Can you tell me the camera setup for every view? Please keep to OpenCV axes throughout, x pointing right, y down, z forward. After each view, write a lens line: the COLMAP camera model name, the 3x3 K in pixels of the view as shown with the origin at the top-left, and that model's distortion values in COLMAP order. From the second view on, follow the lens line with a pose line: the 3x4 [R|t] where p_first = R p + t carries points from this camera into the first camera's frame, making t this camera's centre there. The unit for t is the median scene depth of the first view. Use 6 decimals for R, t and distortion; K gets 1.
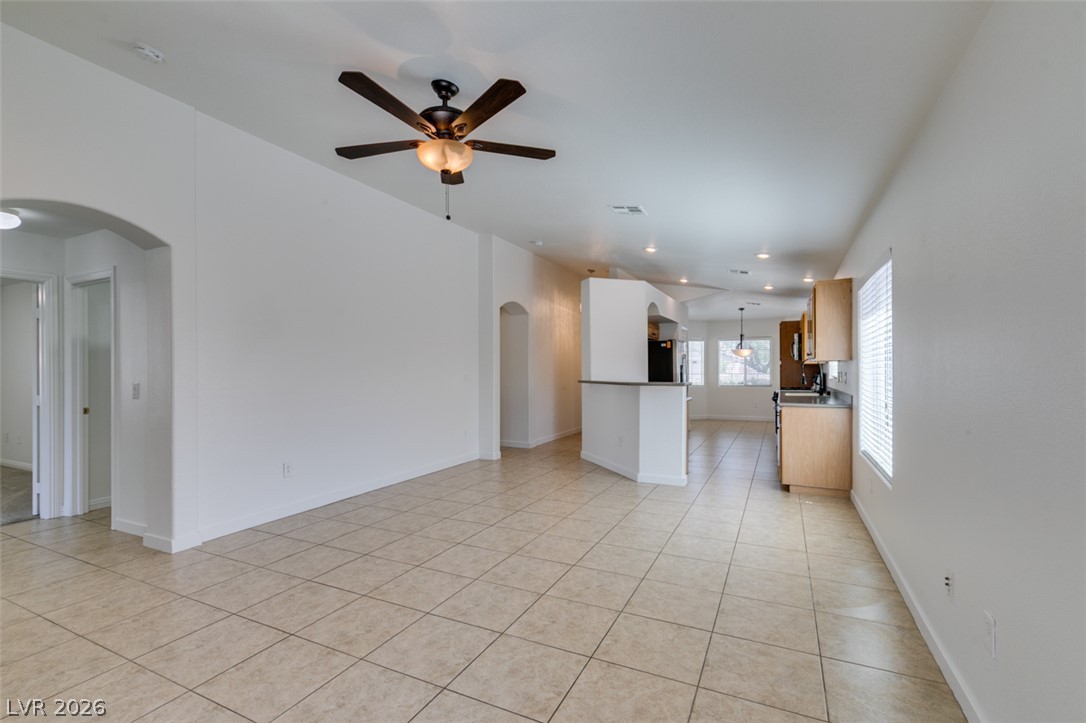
lens RADIAL K [[486.0, 0, 539.9], [0, 486.0, 366.1], [0, 0, 1]] dist [0.003166, -0.001989]
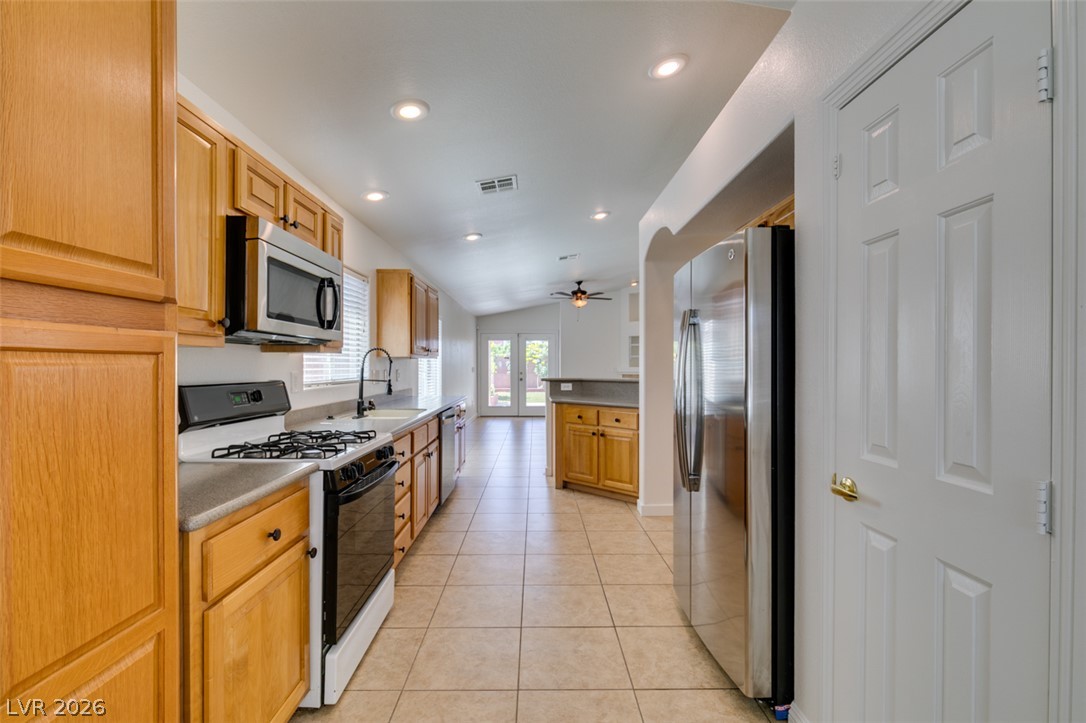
lens RADIAL K [[486.0, 0, 543.4], [0, 486.0, 365.5], [0, 0, 1]] dist [0.003166, -0.001989]
pose [[-0.887750, 0.004439, -0.460305, 0.617342], [0.006160, 0.999979, -0.002236, 0.006409], [0.460285, -0.004820, -0.887758, 1.510695]]
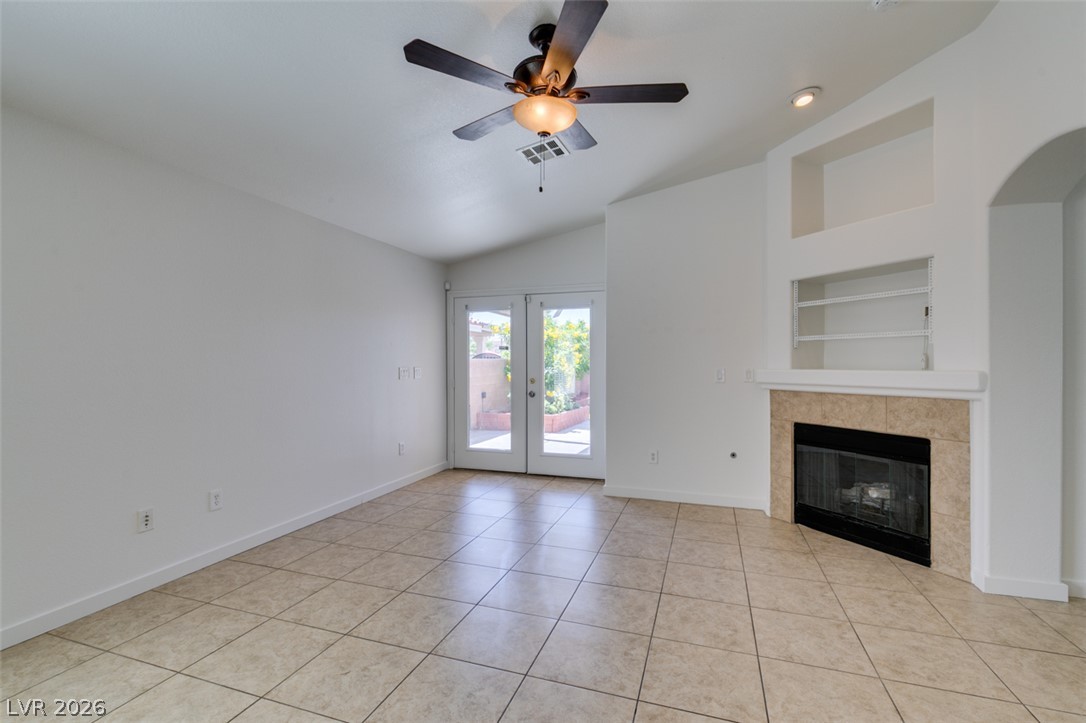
lens RADIAL K [[486.0, 0, 541.8], [0, 486.0, 364.9], [0, 0, 1]] dist [0.003166, -0.001989]
pose [[-0.992208, 0.005514, -0.124472, -0.030657], [0.005495, 0.999985, 0.000496, 0.003482], [0.124473, -0.000192, -0.992223, 0.718796]]
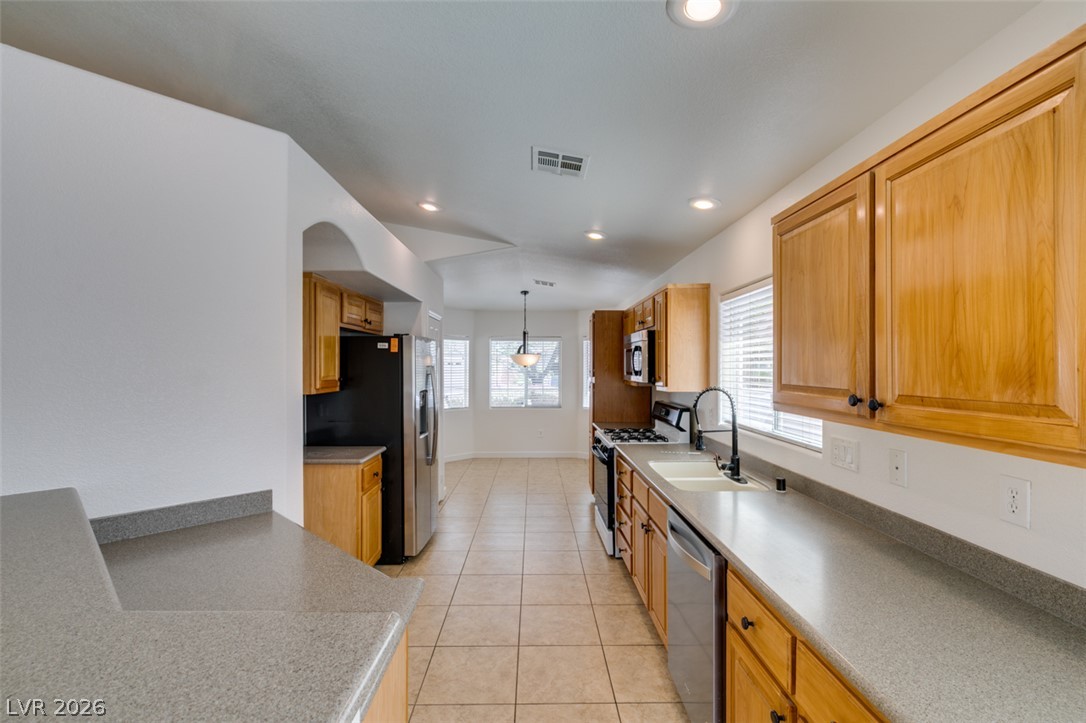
lens RADIAL K [[486.0, 0, 540.0], [0, 486.0, 367.4], [0, 0, 1]] dist [0.003166, -0.001989]
pose [[0.890397, 0.003819, 0.455169, 0.222727], [-0.006912, 0.999963, 0.005130, -0.033501], [-0.455132, -0.007714, 0.890390, 0.668242]]
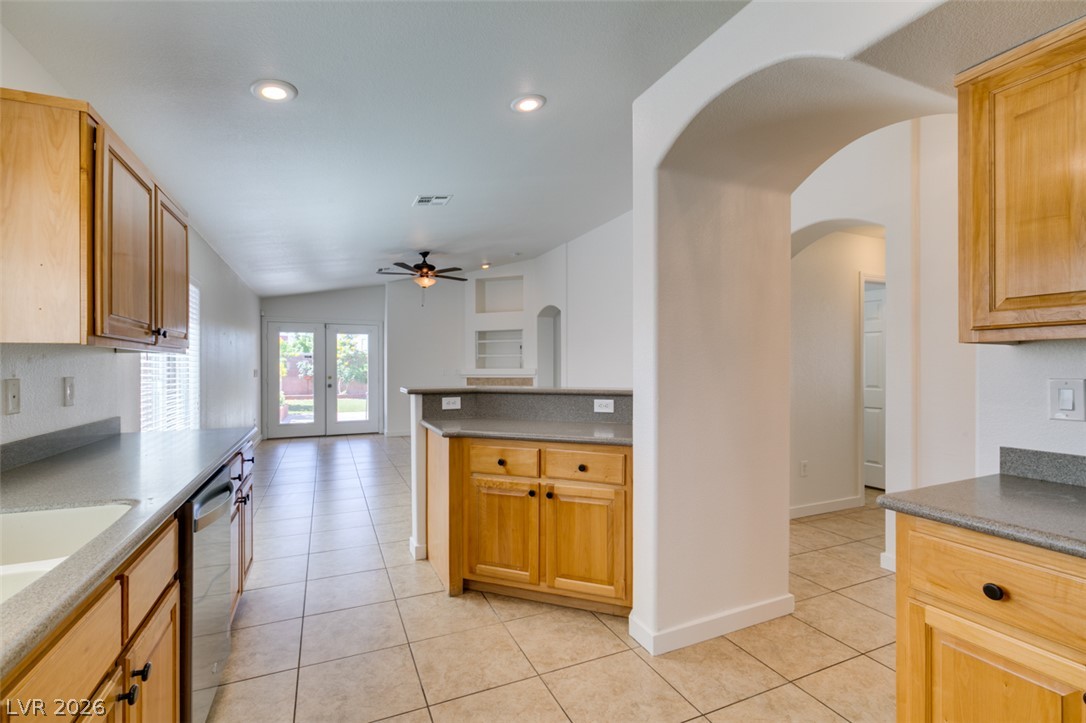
lens RADIAL K [[486.0, 0, 543.3], [0, 486.0, 364.3], [0, 0, 1]] dist [0.003166, -0.001989]
pose [[-0.635078, 0.002237, -0.772445, 0.521353], [0.008150, 0.999960, -0.003805, 0.004851], [0.772405, -0.008712, -0.635070, 1.182681]]
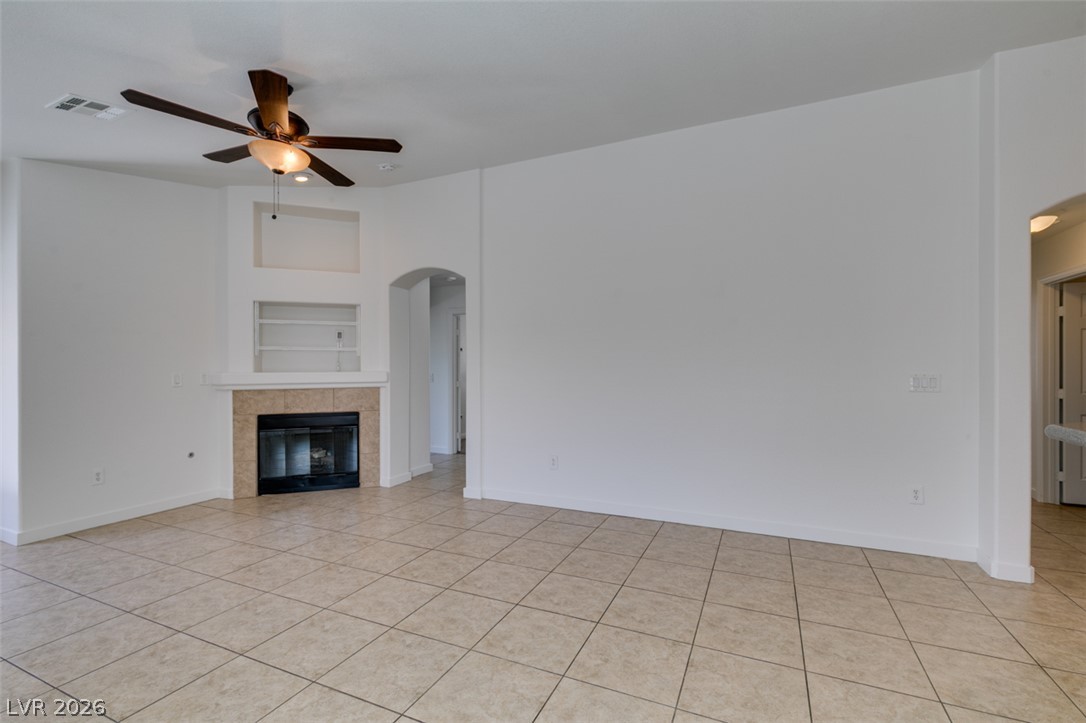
lens RADIAL K [[486.0, 0, 543.5], [0, 486.0, 367.6], [0, 0, 1]] dist [0.003166, -0.001989]
pose [[0.032191, 0.005712, -0.999465, 0.322314], [0.006790, 0.999959, 0.005933, 0.001999], [0.999459, -0.006977, 0.032151, 0.587129]]
